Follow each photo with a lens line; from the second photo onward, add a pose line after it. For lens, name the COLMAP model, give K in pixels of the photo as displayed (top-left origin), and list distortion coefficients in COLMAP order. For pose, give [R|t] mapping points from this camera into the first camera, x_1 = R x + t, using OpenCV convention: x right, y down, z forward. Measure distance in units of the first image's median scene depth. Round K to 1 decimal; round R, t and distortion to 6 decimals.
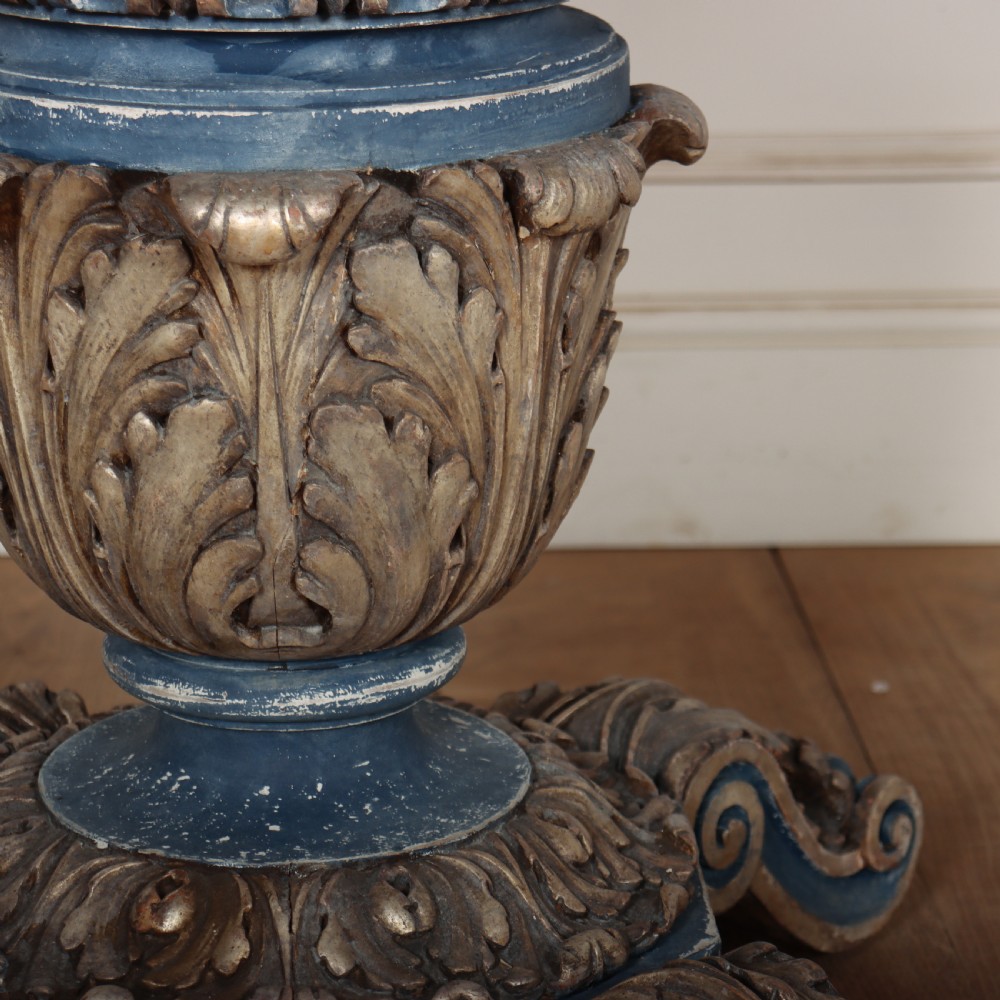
lens RADIAL K [[3336.1, 0, 493.3], [0, 3336.1, 499.8], [0, 0, 1]] dist [0.271770, 0.000000]
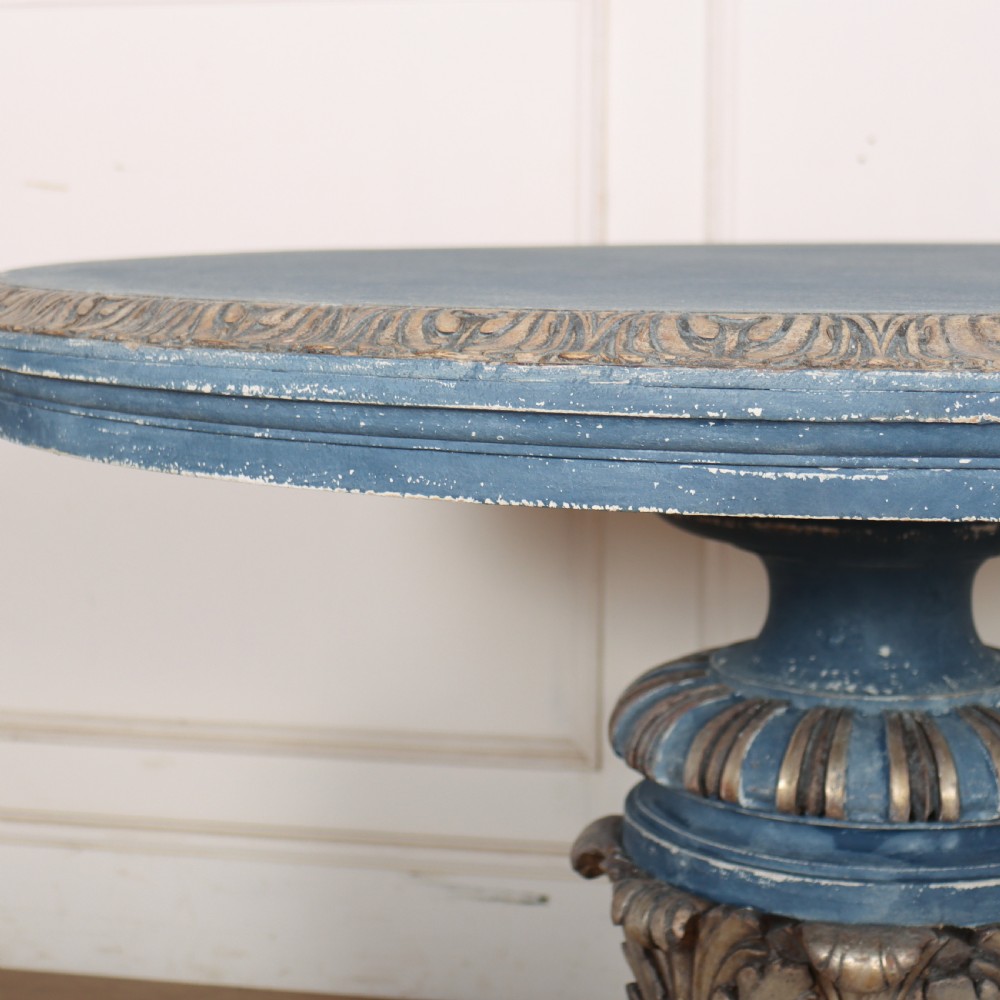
lens RADIAL K [[2096.5, 0, 448.5], [0, 2096.5, 425.0], [0, 0, 1]] dist [0.008164, 0.000000]
pose [[0.973431, 0.017151, -0.228336, -0.038319], [-0.059936, 0.981509, -0.181791, -0.125235], [0.220996, 0.190646, 0.956460, 0.043947]]
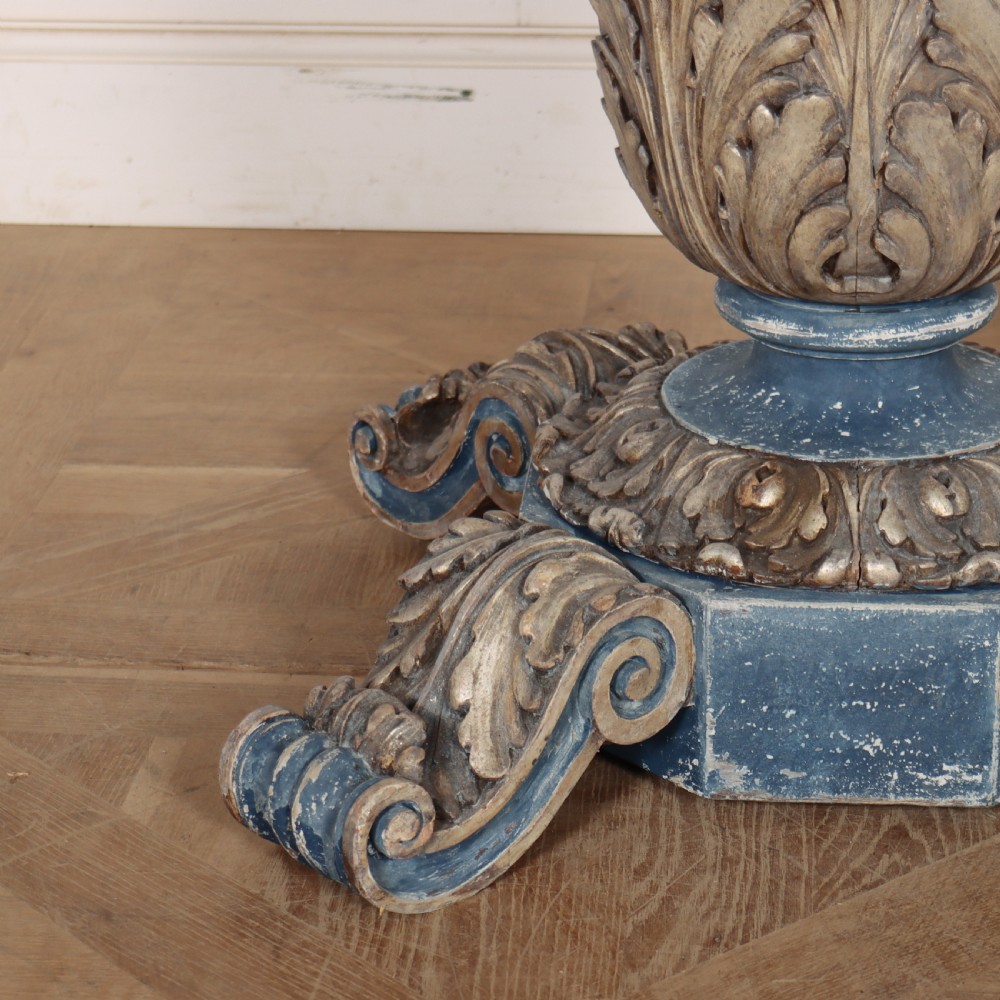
lens RADIAL K [[2842.7, 0, 533.5], [0, 2842.7, 614.4], [0, 0, 1]] dist [0.041810, 0.000000]
pose [[0.989854, 0.044039, -0.135090, -0.034044], [-0.024989, 0.989893, 0.139599, 0.016850], [0.139872, -0.134807, 0.980950, -0.115426]]
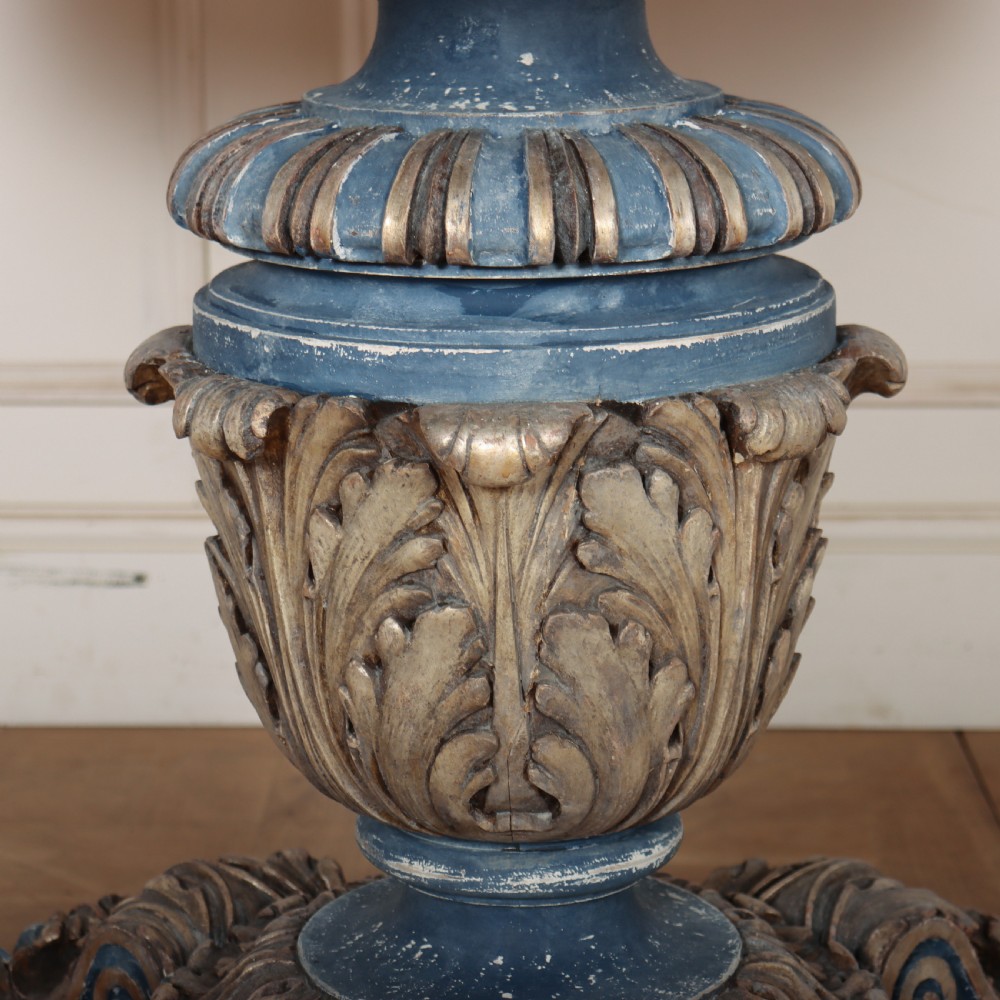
lens RADIAL K [[2842.7, 0, 490.9], [0, 2842.7, 501.2], [0, 0, 1]] dist [0.041810, 0.000000]
pose [[0.996960, 0.008831, -0.077410, 0.000390], [-0.013313, 0.998252, -0.057574, -0.010505], [0.076767, 0.058429, 0.995336, 0.060693]]
